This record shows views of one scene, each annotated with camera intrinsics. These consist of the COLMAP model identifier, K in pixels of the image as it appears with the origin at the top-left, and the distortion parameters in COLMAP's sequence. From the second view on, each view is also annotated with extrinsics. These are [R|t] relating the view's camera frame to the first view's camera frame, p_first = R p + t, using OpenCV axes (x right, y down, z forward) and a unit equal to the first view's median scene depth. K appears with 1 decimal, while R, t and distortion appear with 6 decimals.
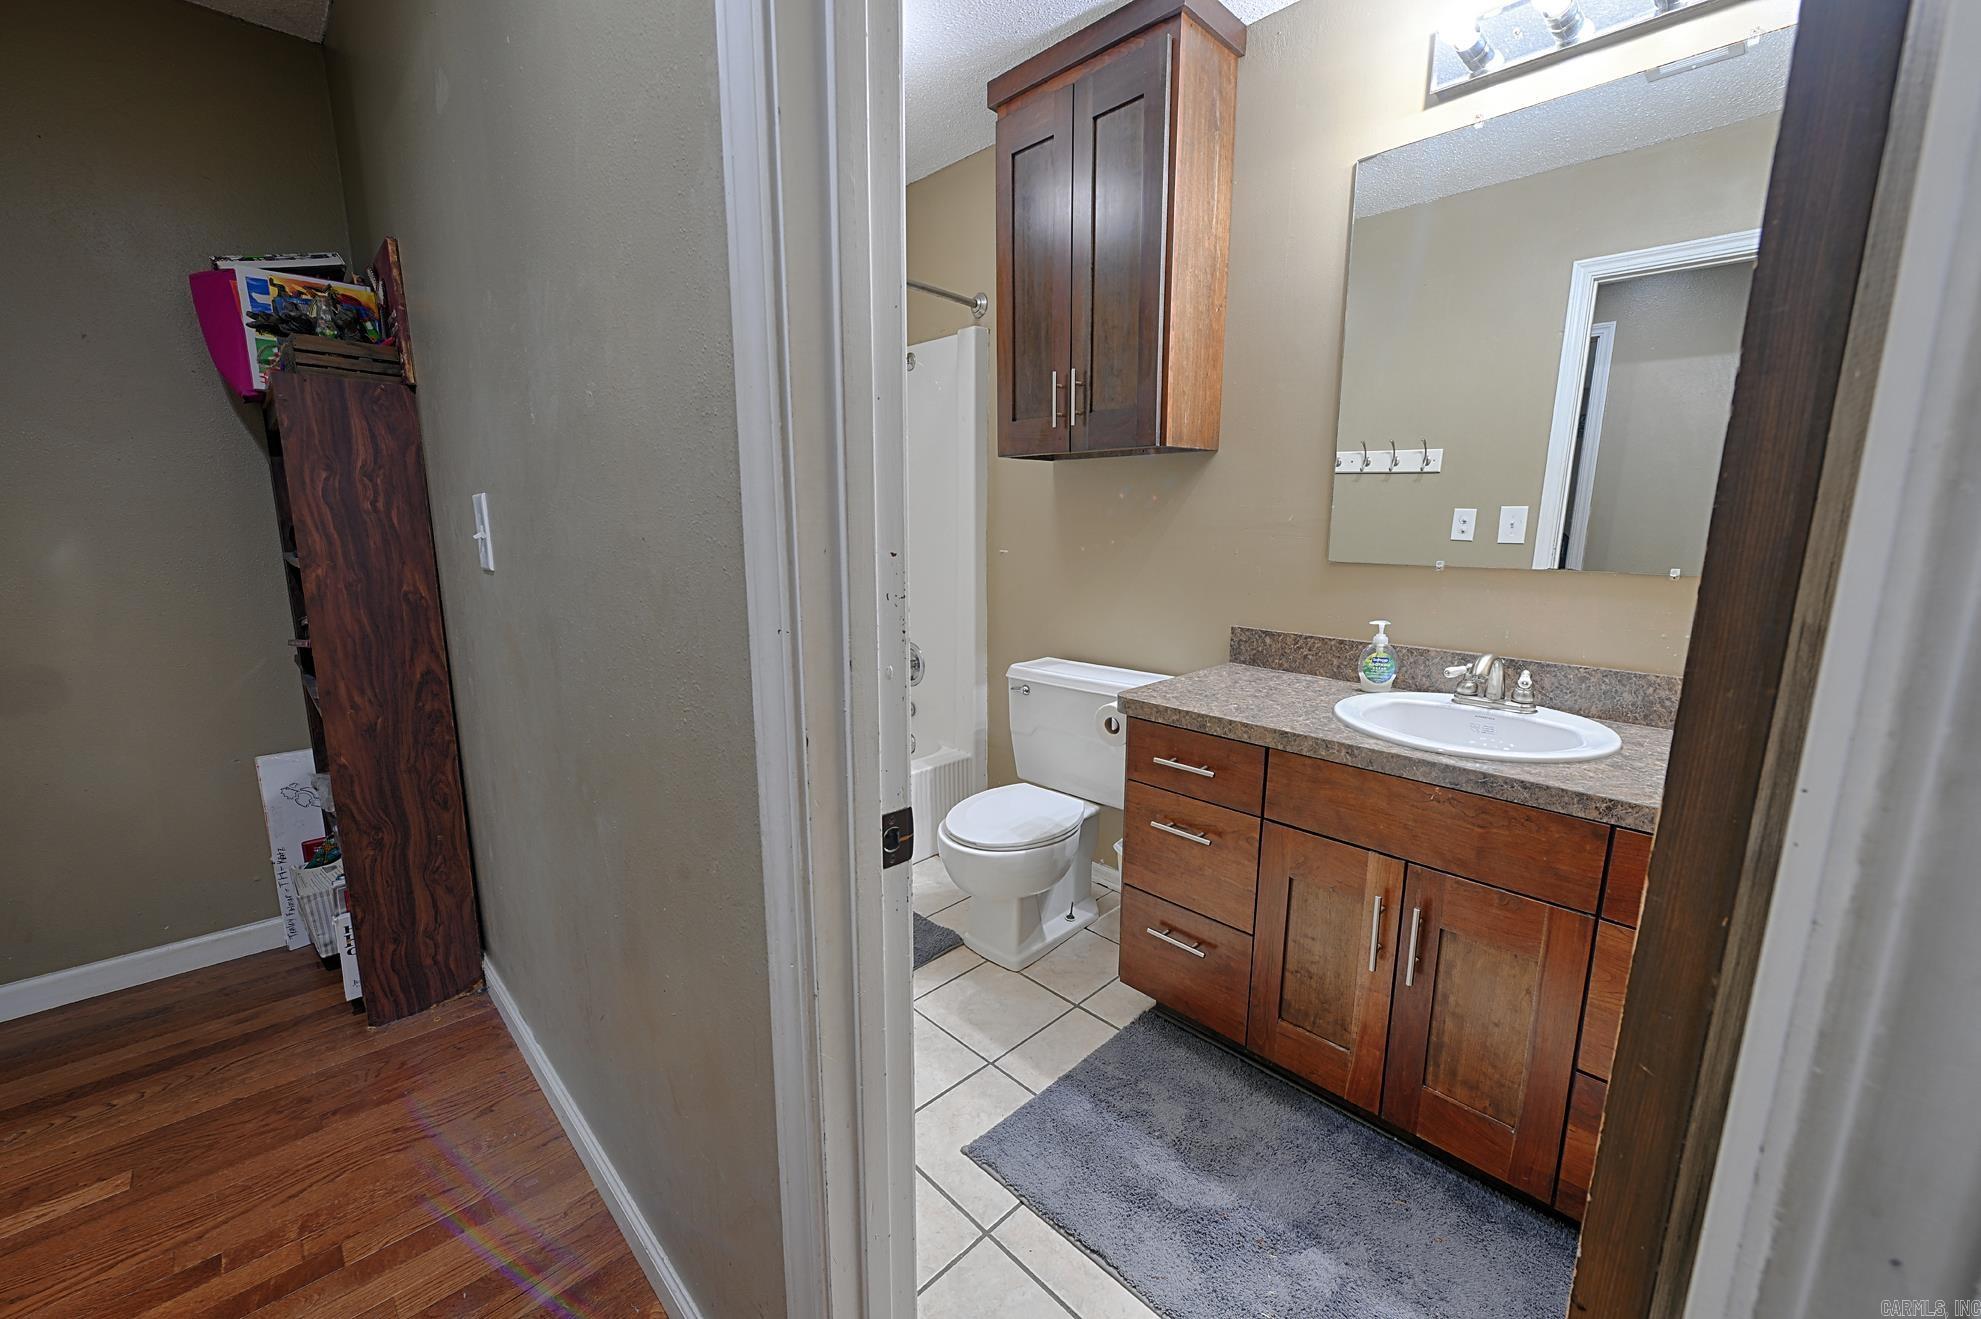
lens RADIAL K [[775.1, 0, 993.2], [0, 775.1, 659.6], [0, 0, 1]] dist [-0.000346, -0.000700]
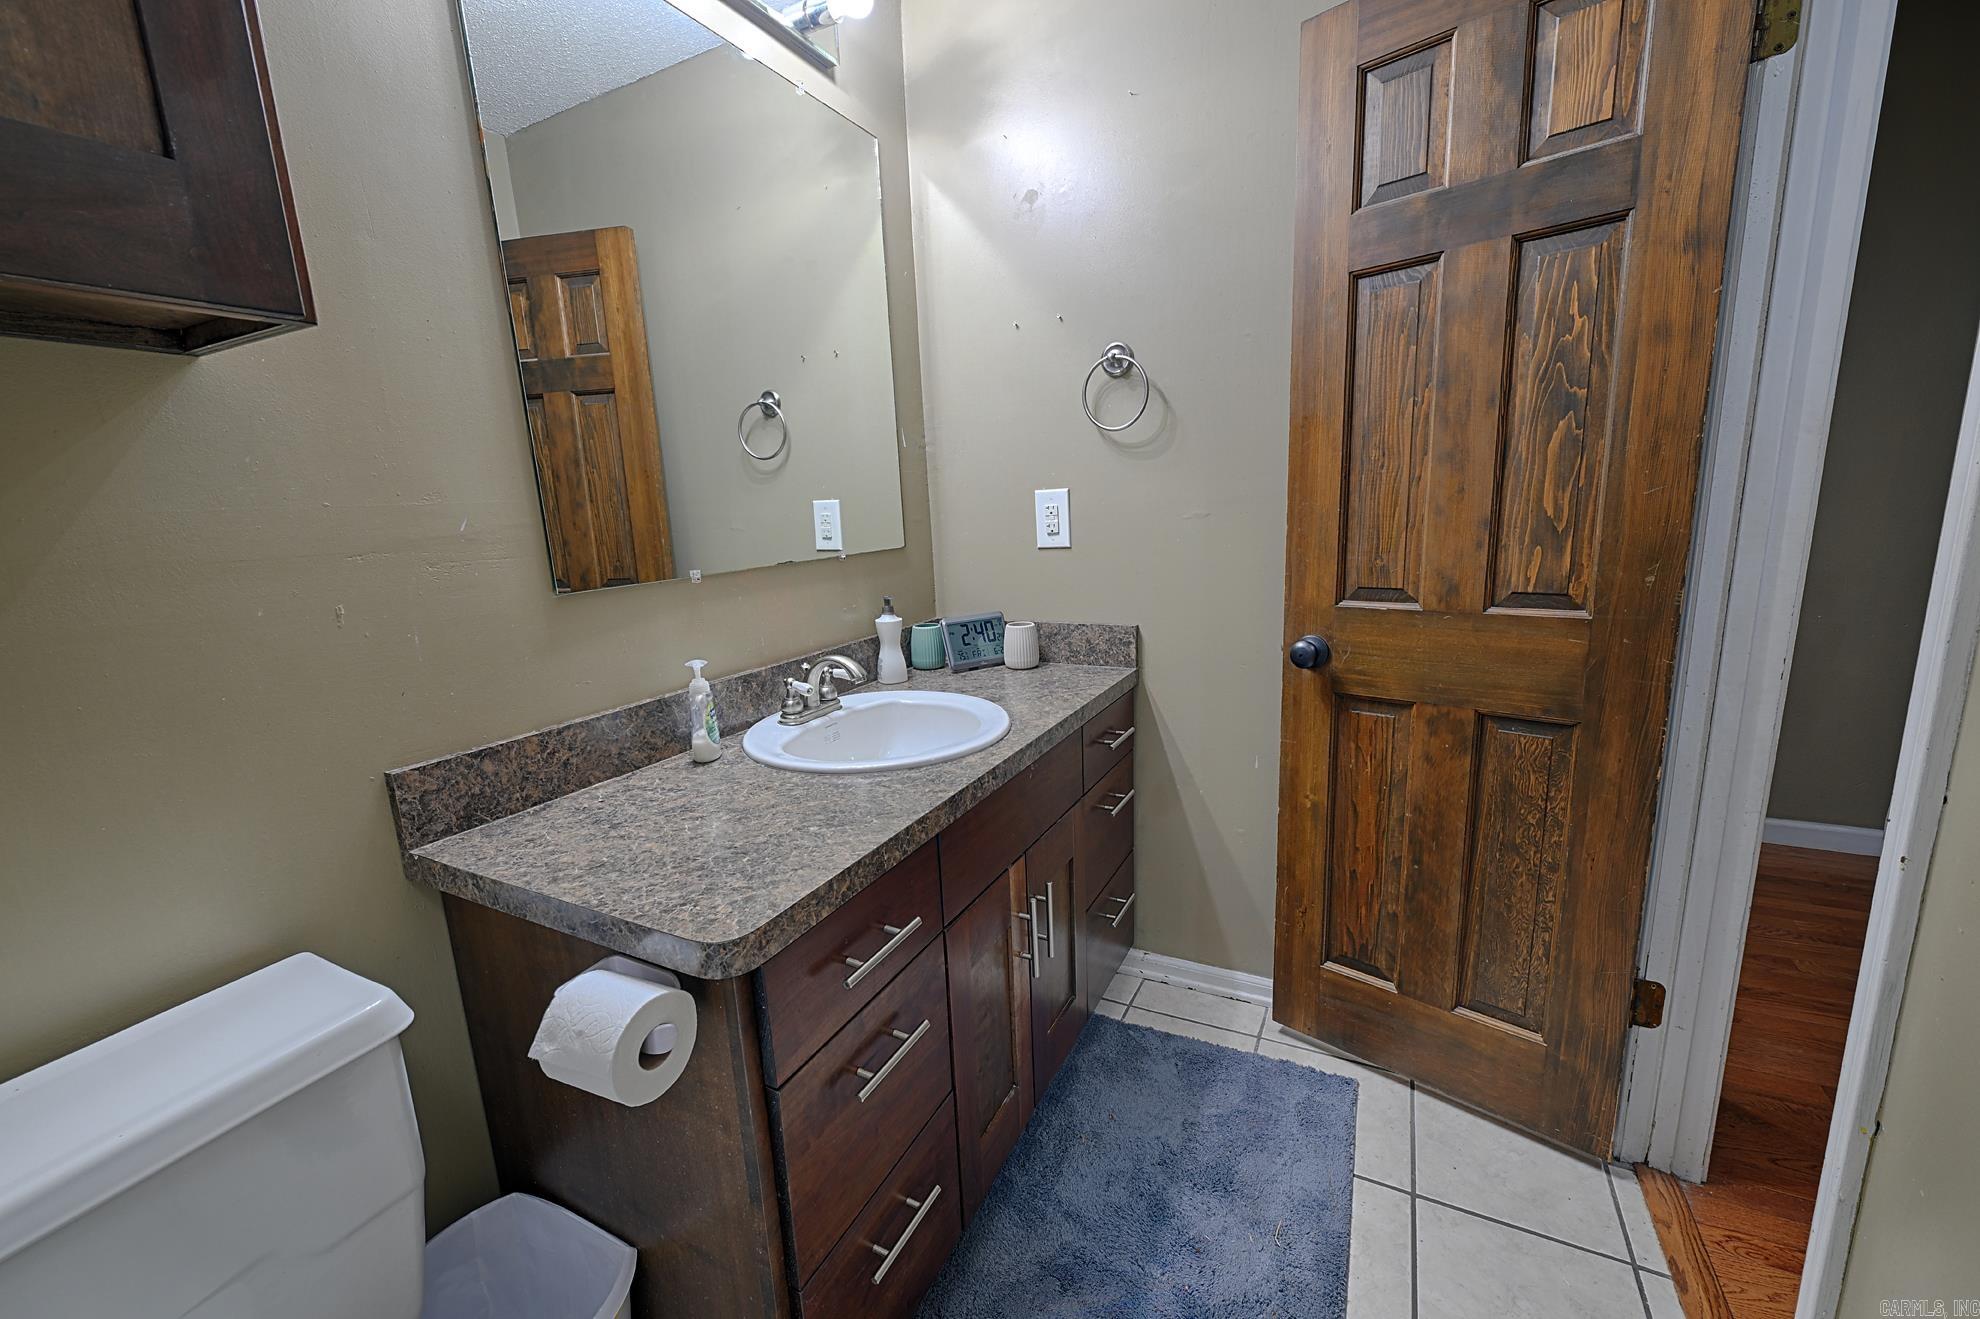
lens RADIAL K [[774.7, 0, 996.2], [0, 774.7, 658.1], [0, 0, 1]] dist [-0.000346, -0.000700]
pose [[-0.317232, -0.178550, 0.931388, -0.246894], [0.214538, 0.943144, 0.253876, -0.173259], [-0.923763, 0.280355, -0.260890, 0.928693]]
